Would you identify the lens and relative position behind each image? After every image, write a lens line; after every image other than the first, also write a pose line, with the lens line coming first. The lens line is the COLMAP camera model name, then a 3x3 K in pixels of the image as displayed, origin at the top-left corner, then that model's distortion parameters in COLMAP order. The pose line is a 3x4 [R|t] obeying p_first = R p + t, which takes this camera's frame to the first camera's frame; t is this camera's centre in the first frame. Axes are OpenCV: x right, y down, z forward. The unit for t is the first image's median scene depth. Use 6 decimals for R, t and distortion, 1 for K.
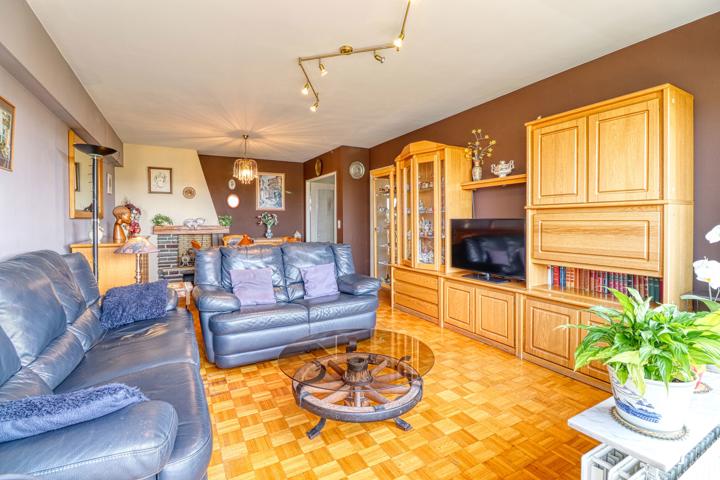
lens RADIAL K [[331.8, 0, 363.0], [0, 331.8, 225.8], [0, 0, 1]] dist [0.004629, -0.015645]
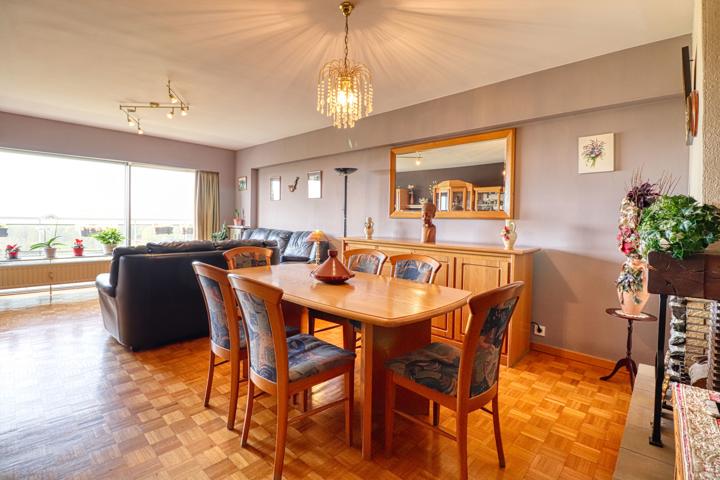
lens RADIAL K [[331.8, 0, 363.0], [0, 331.8, 225.8], [0, 0, 1]] dist [0.004629, -0.015645]
pose [[-0.957128, -0.012844, -0.289382, -0.229711], [-0.024556, 0.999018, 0.036880, -0.020480], [0.288624, 0.042405, -0.956503, 1.232988]]
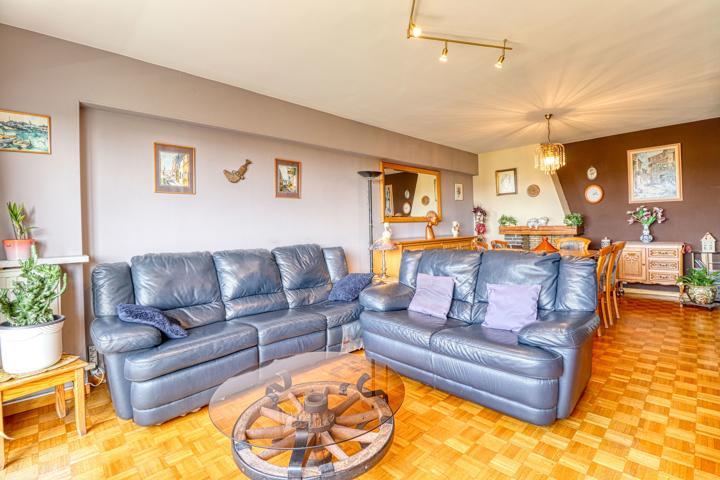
lens RADIAL K [[331.8, 0, 363.0], [0, 331.8, 225.8], [0, 0, 1]] dist [0.004629, -0.015645]
pose [[0.254912, -0.004315, -0.966955, 0.274869], [0.010419, 0.999944, -0.001716, -0.004176], [0.966908, -0.009638, 0.254943, 0.311366]]
